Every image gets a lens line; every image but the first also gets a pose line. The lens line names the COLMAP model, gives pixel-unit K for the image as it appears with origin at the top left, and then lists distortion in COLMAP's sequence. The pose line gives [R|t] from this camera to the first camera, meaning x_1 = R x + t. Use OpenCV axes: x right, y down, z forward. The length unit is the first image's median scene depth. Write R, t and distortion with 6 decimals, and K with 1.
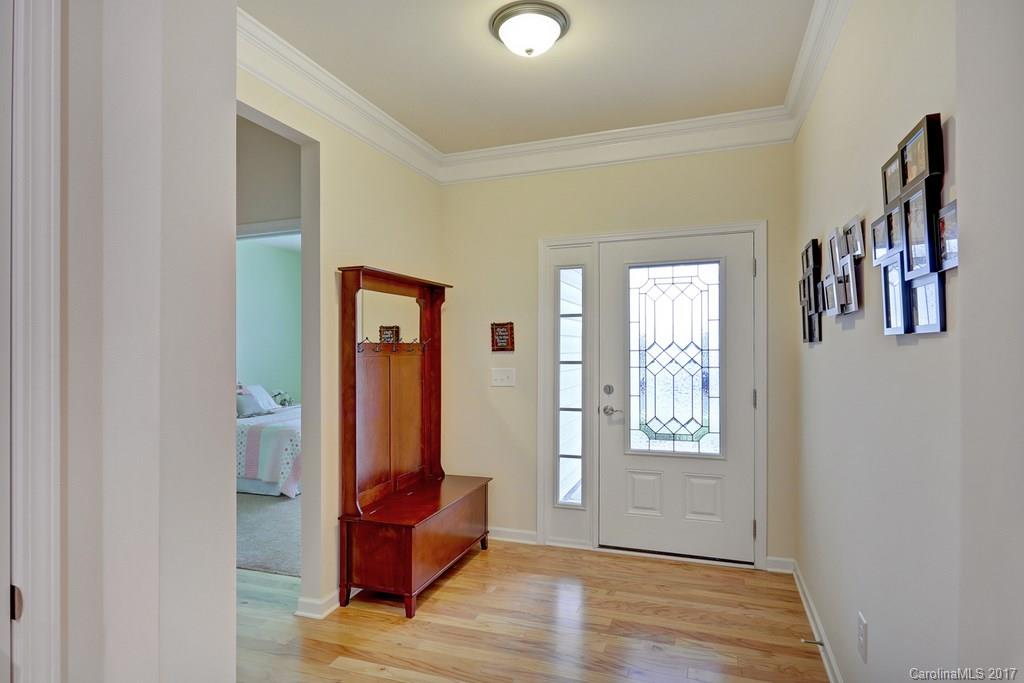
lens RADIAL K [[529.8, 0, 512.0], [0, 529.8, 341.5], [0, 0, 1]] dist [-0.045560, 0.025447]
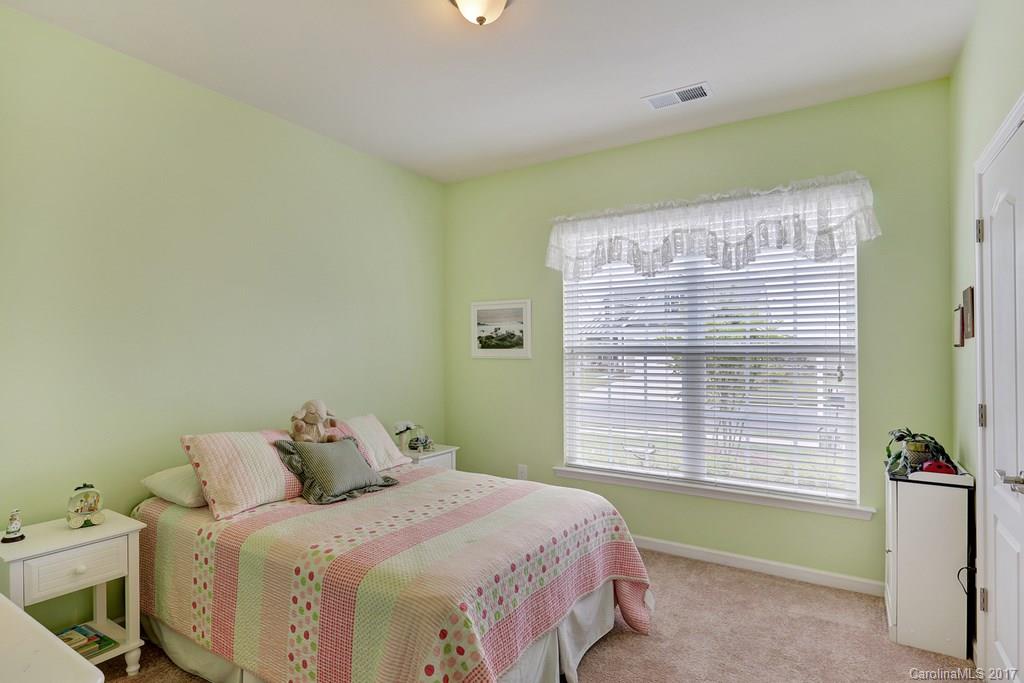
lens RADIAL K [[529.8, 0, 512.0], [0, 529.8, 341.5], [0, 0, 1]] dist [-0.045560, 0.025447]
pose [[0.975588, 0.000667, -0.219607, -0.255081], [0.000843, 0.999977, 0.006781, 0.008172], [0.219606, -0.006801, 0.975565, 0.576408]]
